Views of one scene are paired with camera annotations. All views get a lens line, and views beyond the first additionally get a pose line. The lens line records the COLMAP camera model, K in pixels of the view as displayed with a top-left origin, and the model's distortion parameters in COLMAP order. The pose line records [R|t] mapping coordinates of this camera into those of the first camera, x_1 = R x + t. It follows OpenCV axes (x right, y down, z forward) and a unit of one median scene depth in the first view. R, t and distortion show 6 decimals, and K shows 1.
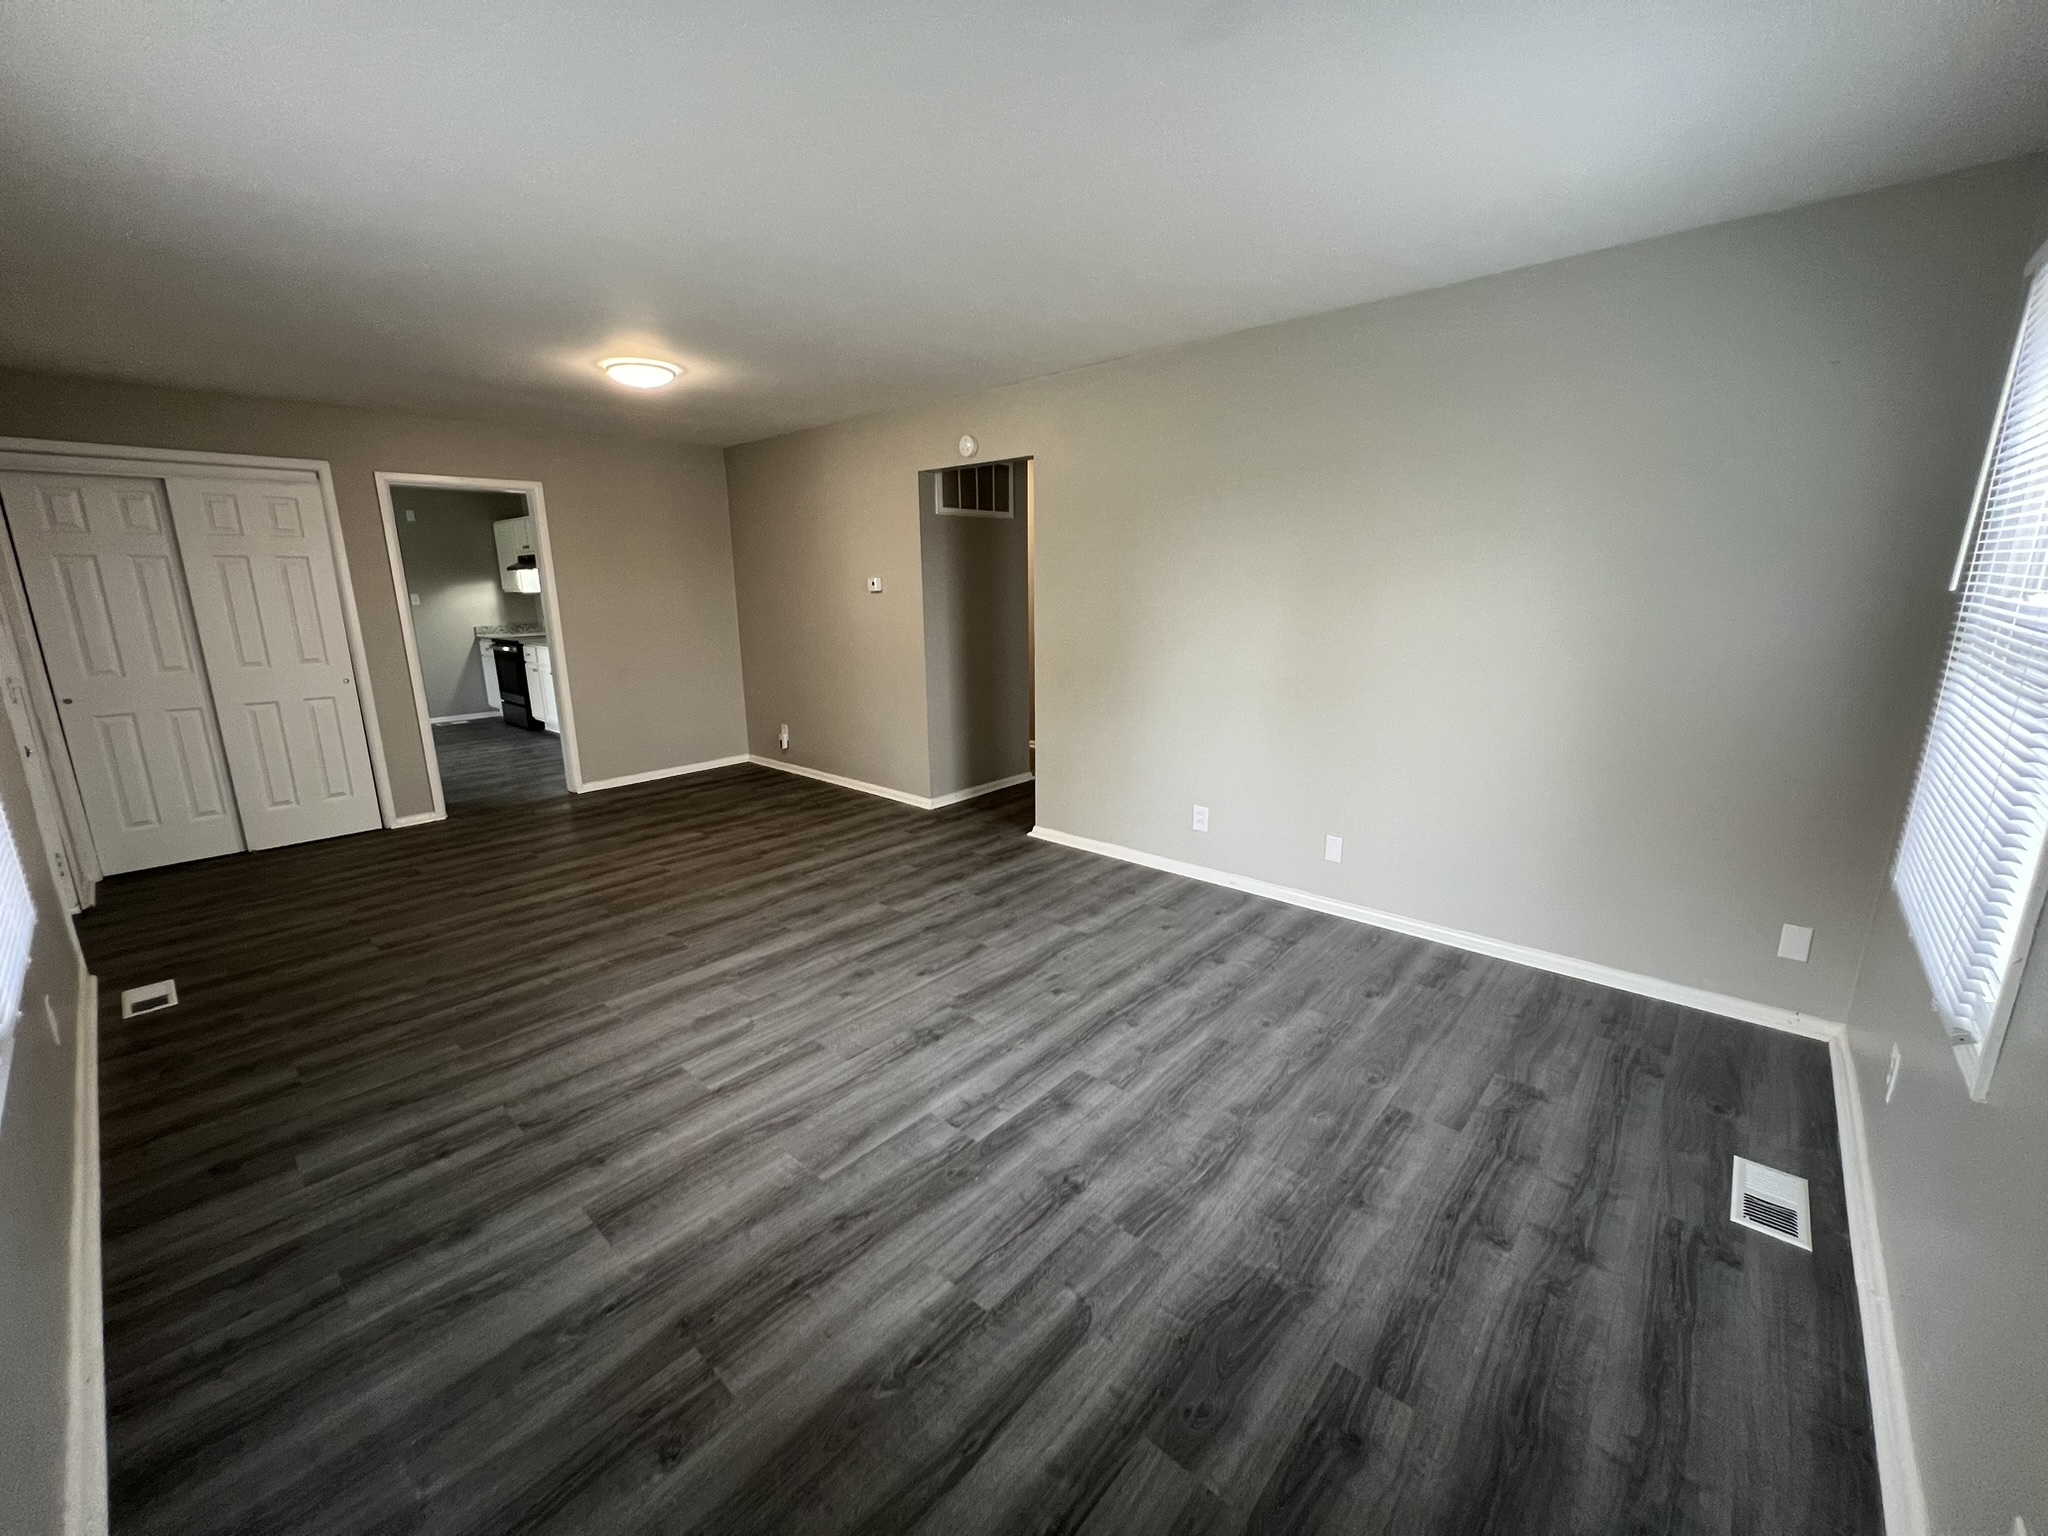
lens RADIAL K [[815.5, 0, 1020.2], [0, 815.5, 762.2], [0, 0, 1]] dist [-0.000384, 0.000411]
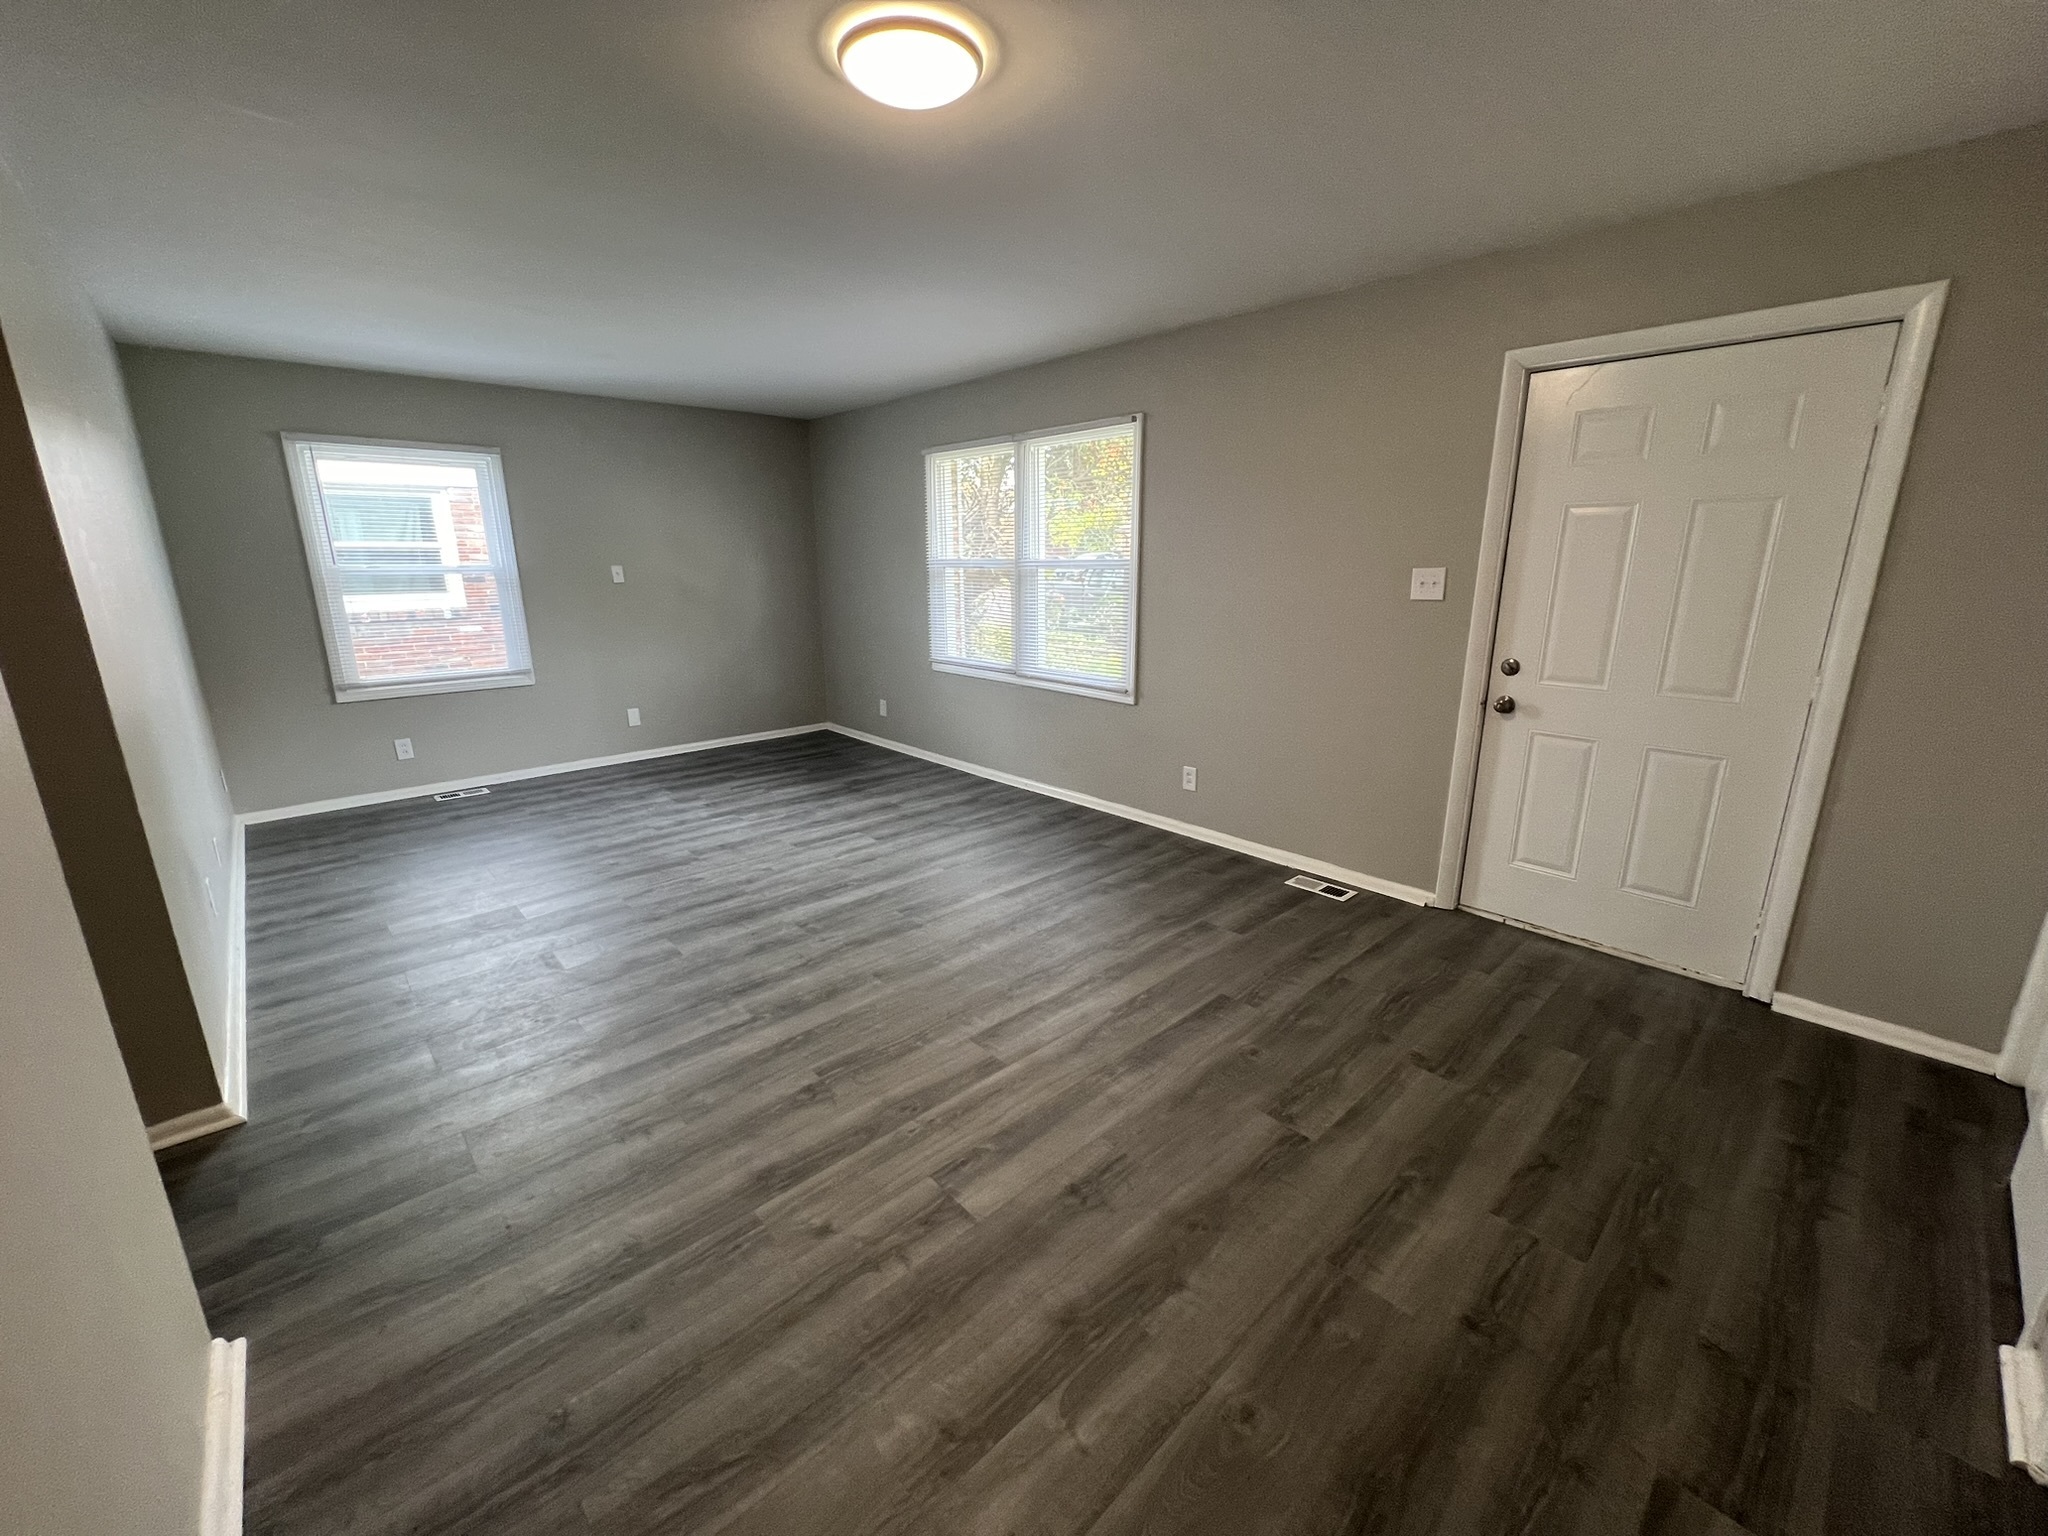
lens RADIAL K [[815.5, 0, 1020.2], [0, 815.5, 762.2], [0, 0, 1]] dist [-0.000384, 0.000411]
pose [[-0.995187, -0.007715, 0.097693, -0.852792], [0.037620, 0.890435, 0.453553, -0.512075], [-0.090488, 0.455045, -0.885859, 2.336861]]
